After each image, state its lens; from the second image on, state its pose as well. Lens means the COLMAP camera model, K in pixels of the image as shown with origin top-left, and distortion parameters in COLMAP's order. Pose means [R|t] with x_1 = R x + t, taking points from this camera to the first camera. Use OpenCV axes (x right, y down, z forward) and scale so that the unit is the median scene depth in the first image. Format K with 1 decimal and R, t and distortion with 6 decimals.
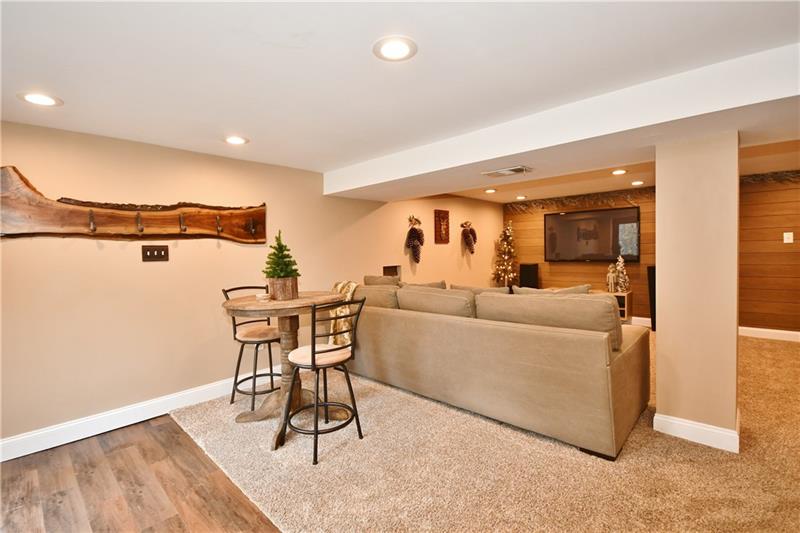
lens RADIAL K [[356.5, 0, 400.9], [0, 356.5, 272.0], [0, 0, 1]] dist [0.002240, -0.006310]
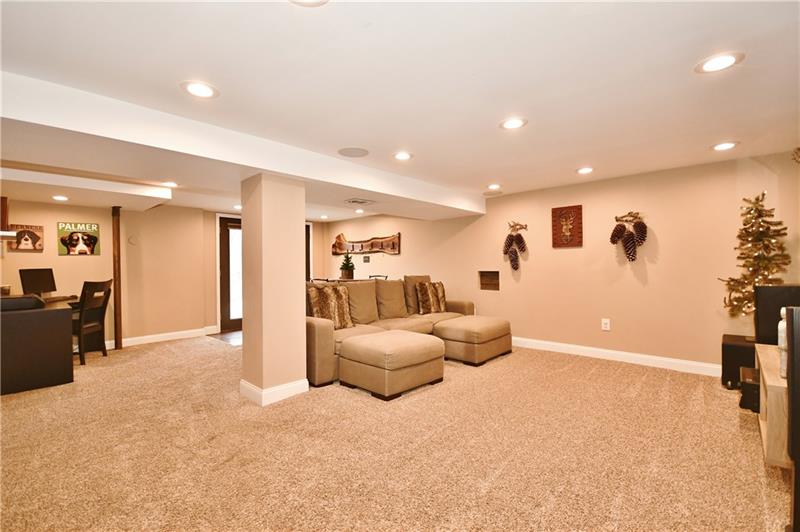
lens RADIAL K [[356.5, 0, 399.1], [0, 356.5, 267.4], [0, 0, 1]] dist [0.002240, -0.006310]
pose [[0.021843, 0.029128, -0.999337, 1.722926], [-0.045999, 0.998546, 0.028099, -0.072091], [0.998703, 0.045355, 0.023151, 1.103422]]
